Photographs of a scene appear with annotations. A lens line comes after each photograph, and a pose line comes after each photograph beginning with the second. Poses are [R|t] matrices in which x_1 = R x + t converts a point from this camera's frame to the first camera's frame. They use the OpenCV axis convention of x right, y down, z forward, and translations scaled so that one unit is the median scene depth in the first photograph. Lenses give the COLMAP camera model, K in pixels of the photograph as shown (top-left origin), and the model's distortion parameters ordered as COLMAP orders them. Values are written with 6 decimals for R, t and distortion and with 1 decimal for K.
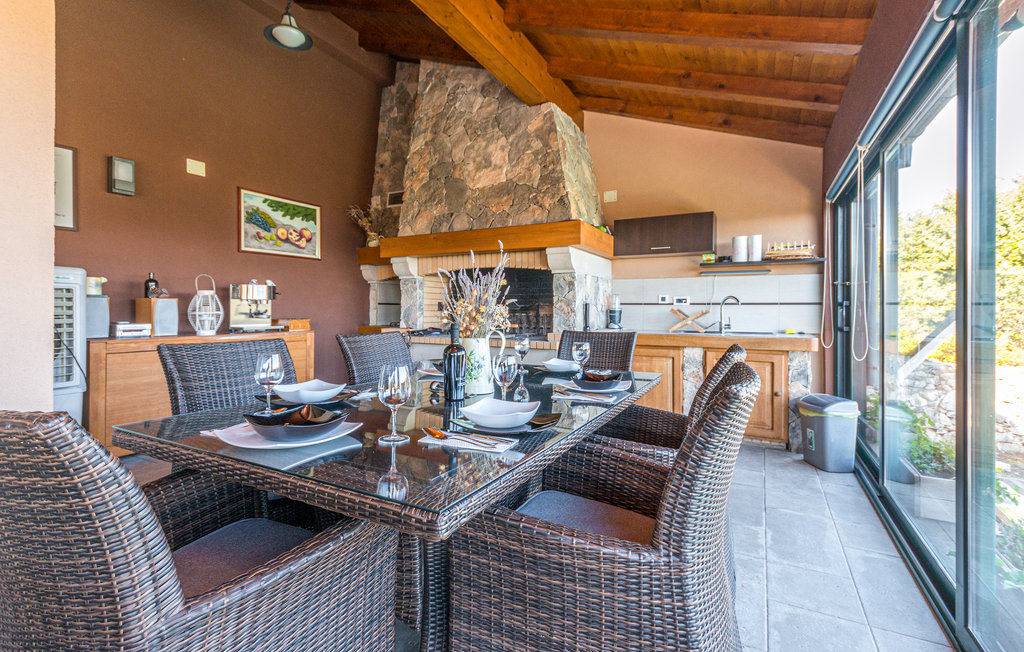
lens RADIAL K [[462.9, 0, 512.0], [0, 462.9, 326.0], [0, 0, 1]] dist [0.001922, 0.000255]
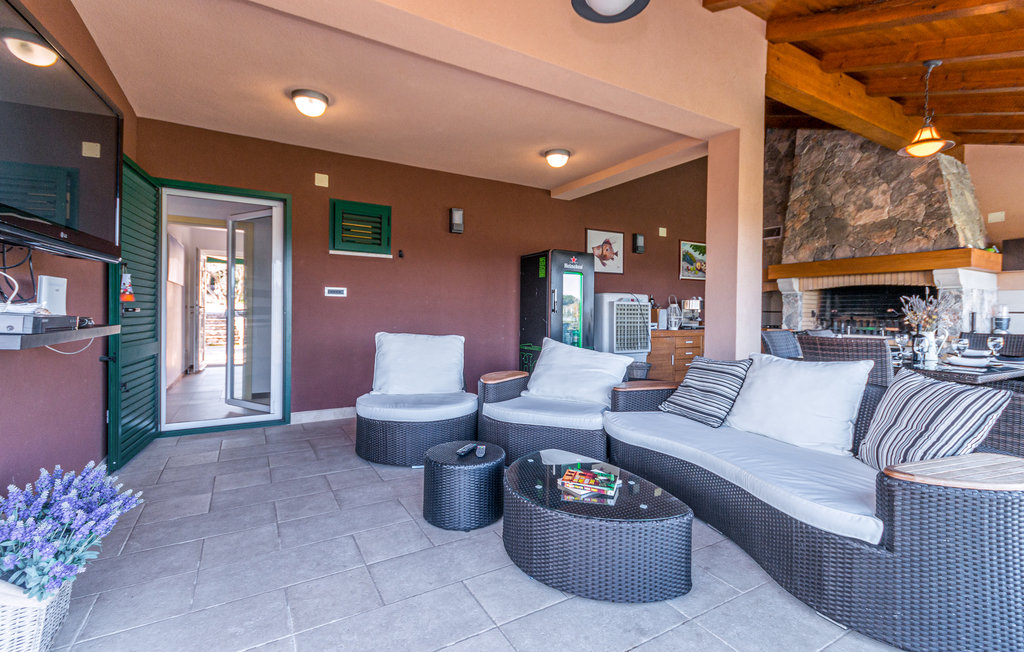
lens RADIAL K [[462.9, 0, 512.0], [0, 462.9, 326.0], [0, 0, 1]] dist [0.001922, 0.000255]
pose [[0.854209, 0.019780, -0.519553, -0.225841], [-0.025615, 0.999664, -0.004056, 0.022216], [0.519298, 0.016773, 0.854429, -0.639623]]
